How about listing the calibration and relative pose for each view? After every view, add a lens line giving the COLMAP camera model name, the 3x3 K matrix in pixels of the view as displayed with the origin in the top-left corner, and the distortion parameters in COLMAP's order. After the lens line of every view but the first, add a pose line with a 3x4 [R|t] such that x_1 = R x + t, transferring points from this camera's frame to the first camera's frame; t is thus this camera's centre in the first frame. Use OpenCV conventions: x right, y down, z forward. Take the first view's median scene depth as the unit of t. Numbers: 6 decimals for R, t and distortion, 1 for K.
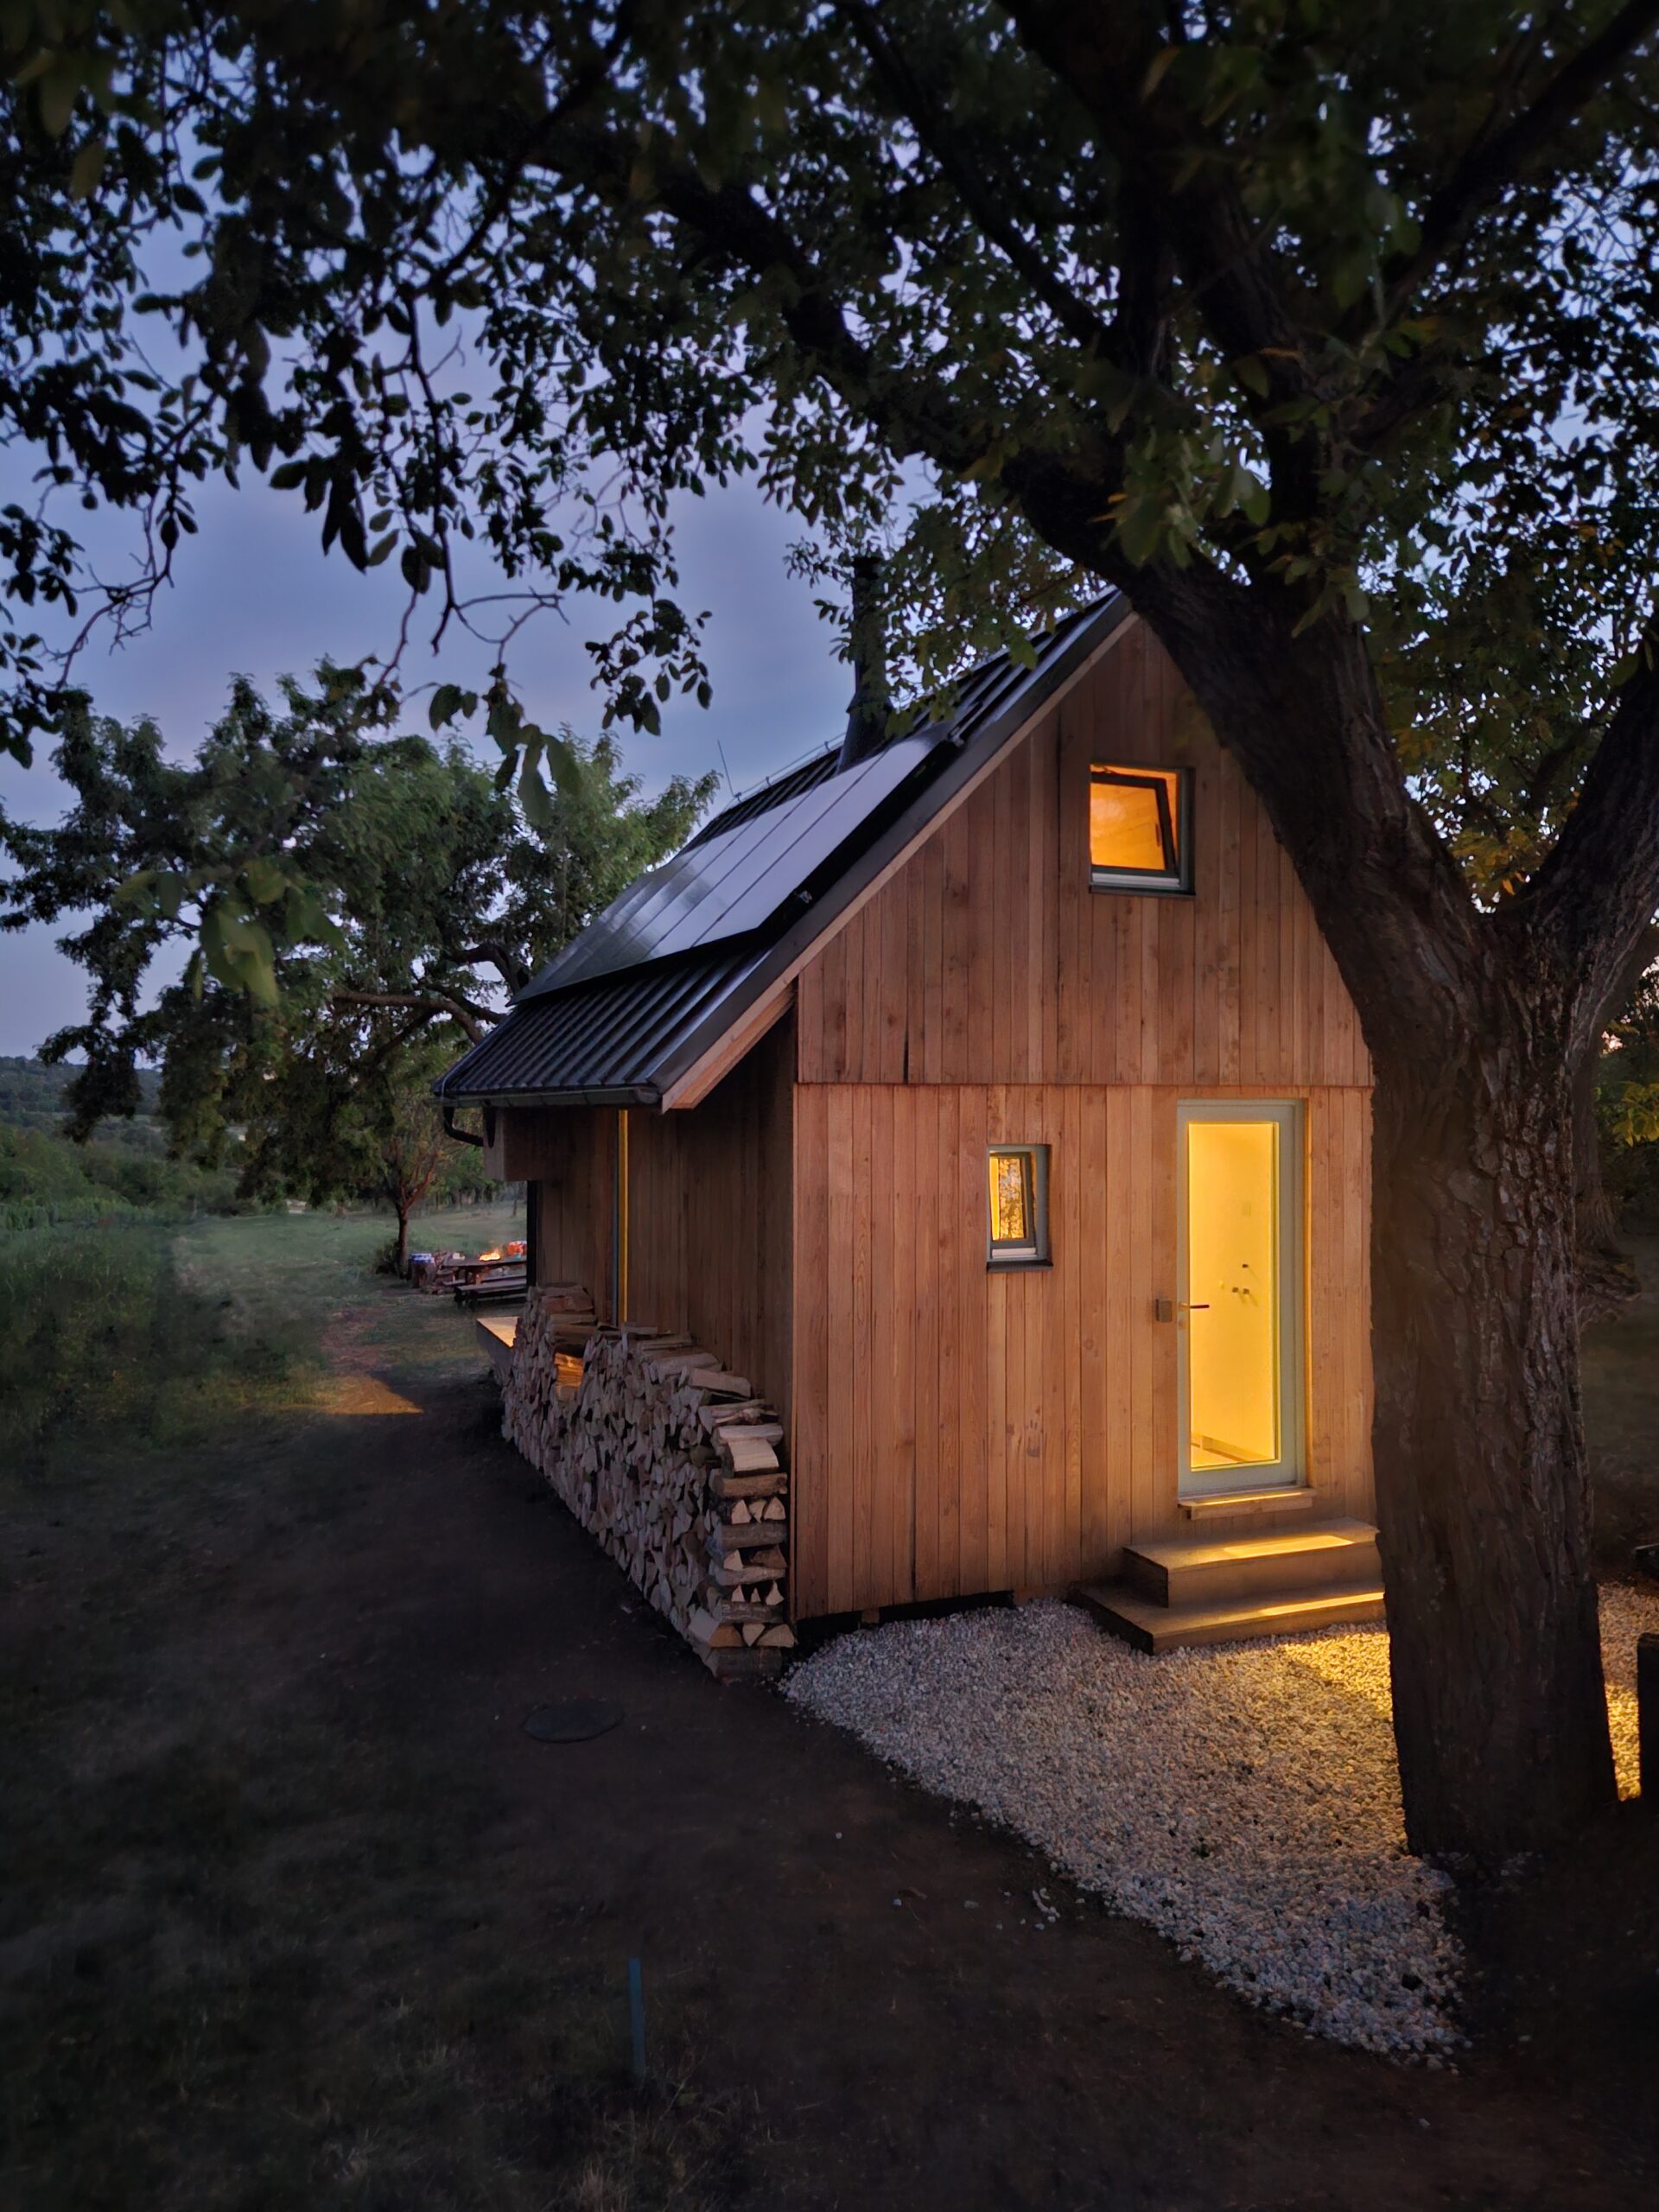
lens RADIAL K [[1491.1, 0, 829.5], [0, 1491.1, 1106.0], [0, 0, 1]] dist [0.108247, -0.096105]
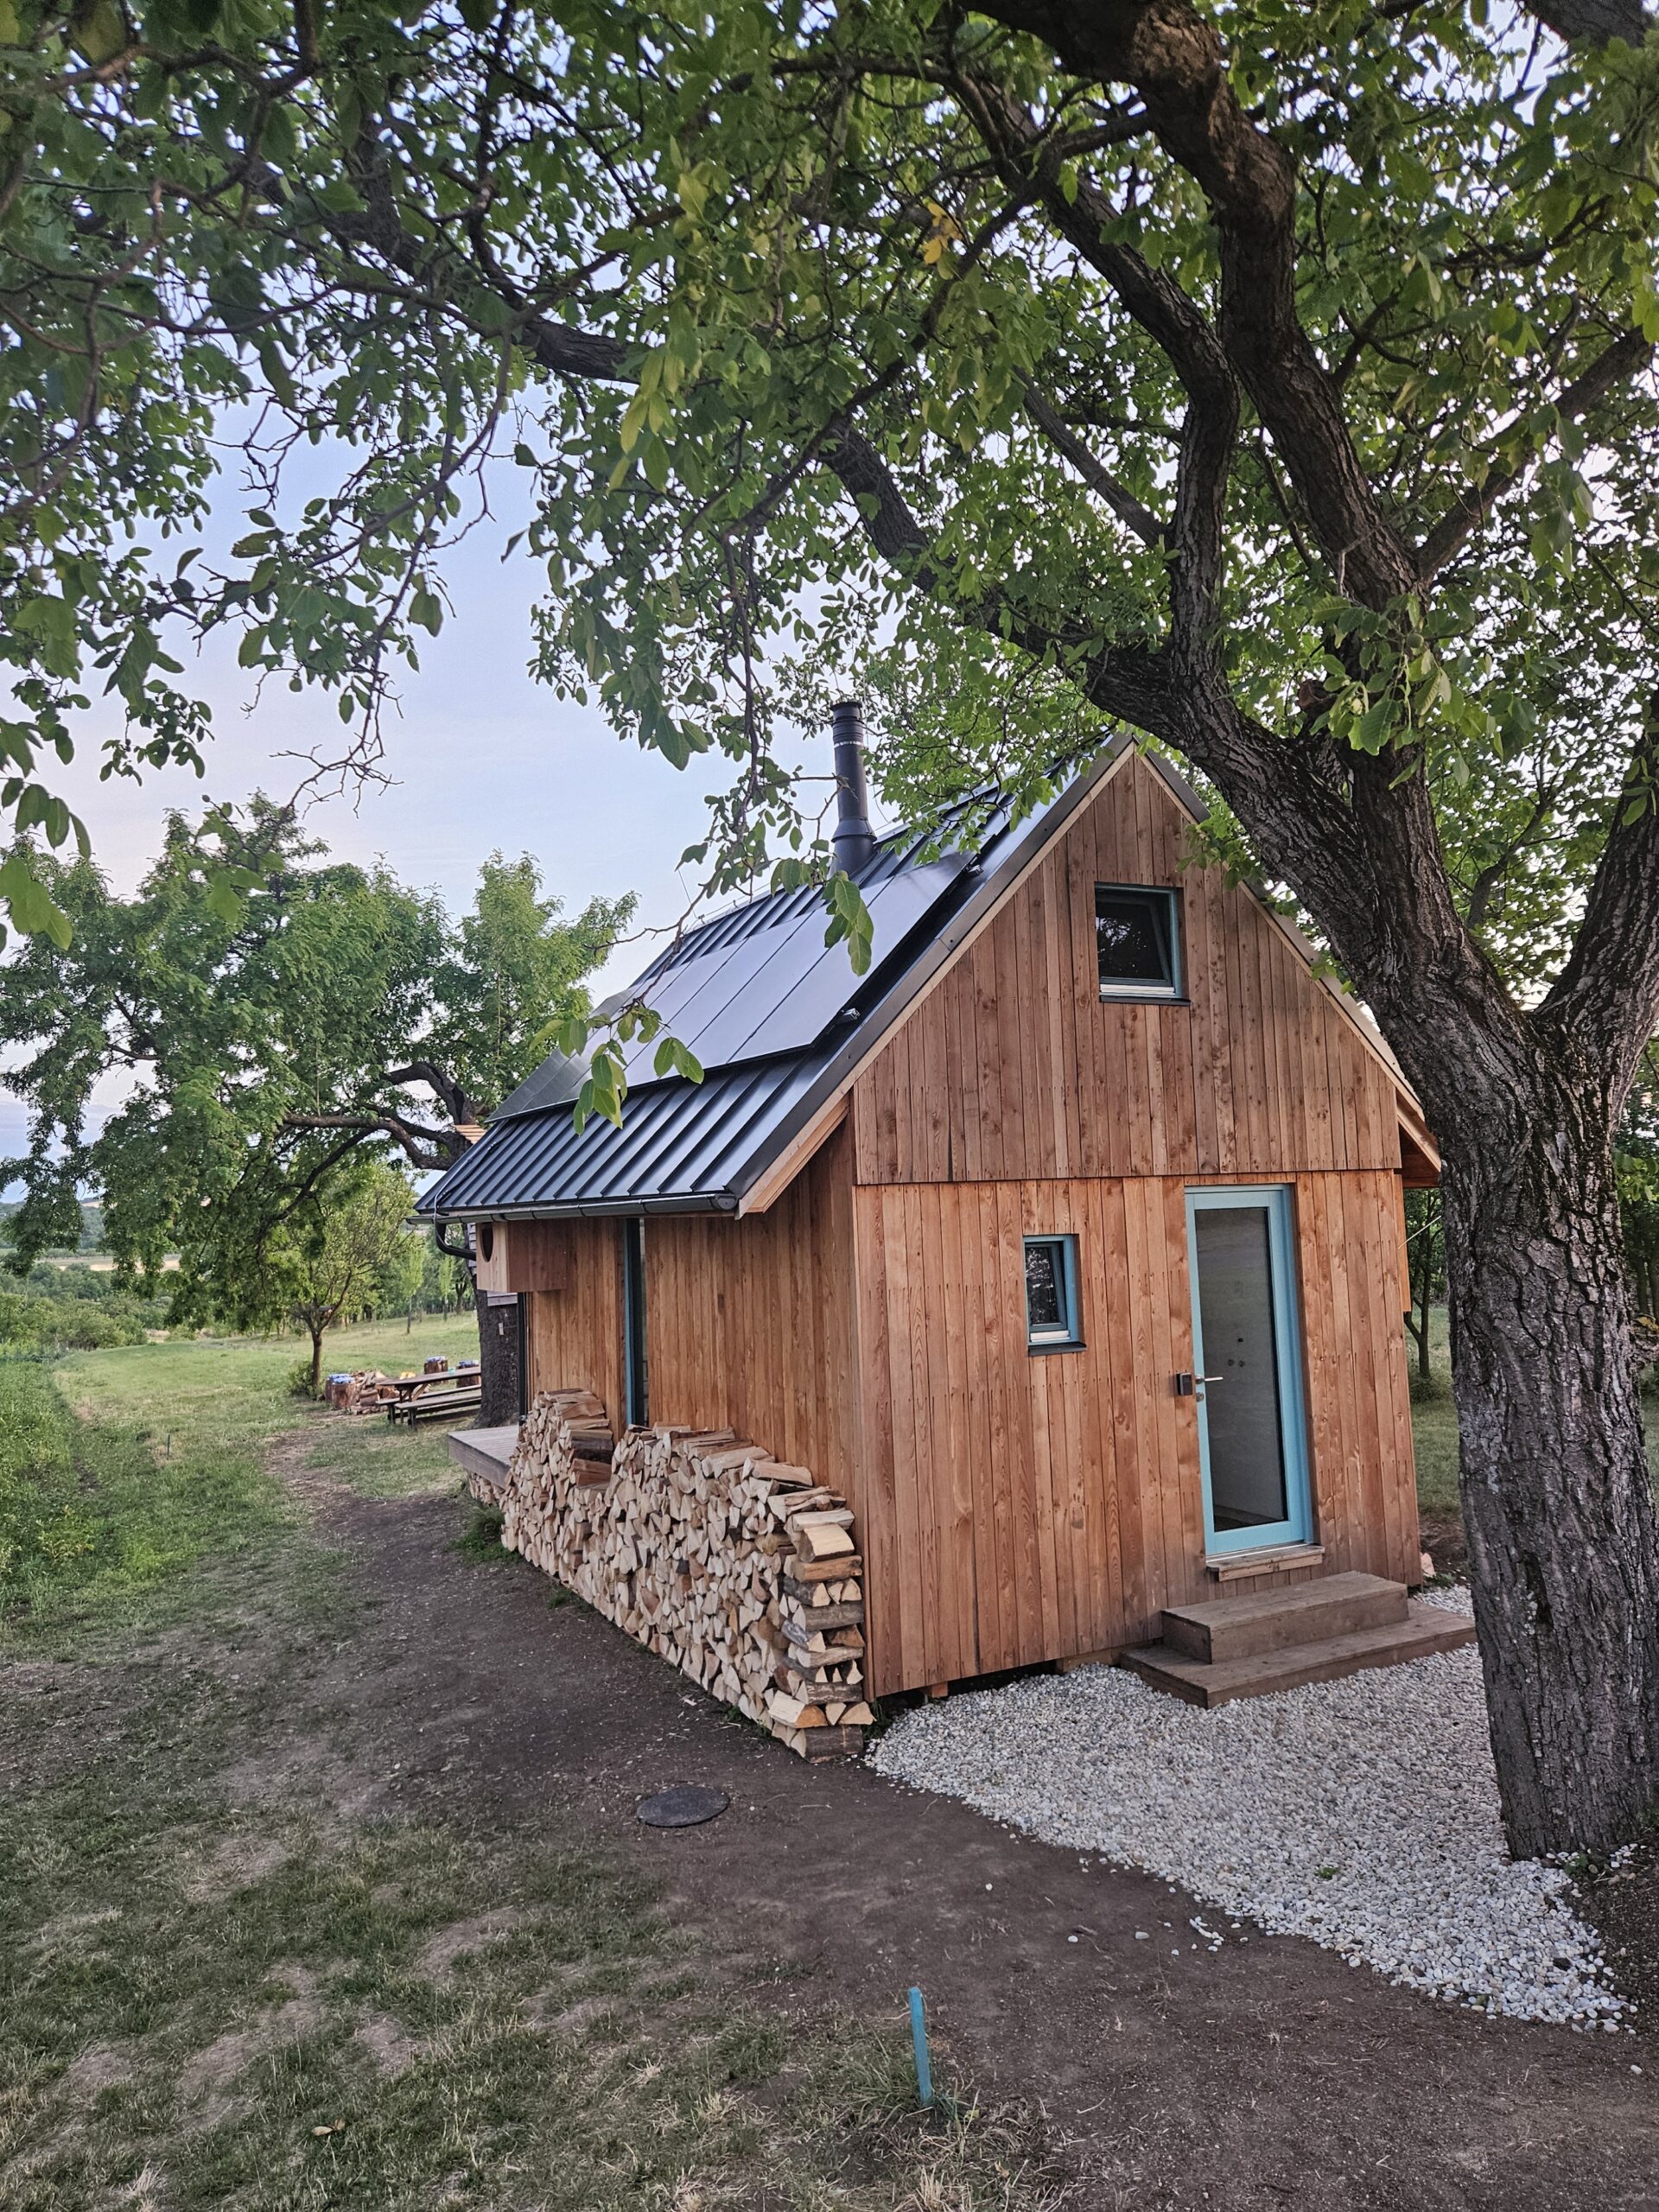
lens RADIAL K [[1460.8, 0, 829.5], [0, 1460.8, 1106.0], [0, 0, 1]] dist [0.090643, -0.076397]
pose [[0.995897, -0.032289, 0.084539, -0.127265], [0.038085, 0.996968, -0.067861, -0.001437], [-0.082092, 0.070802, 0.994107, -0.052238]]
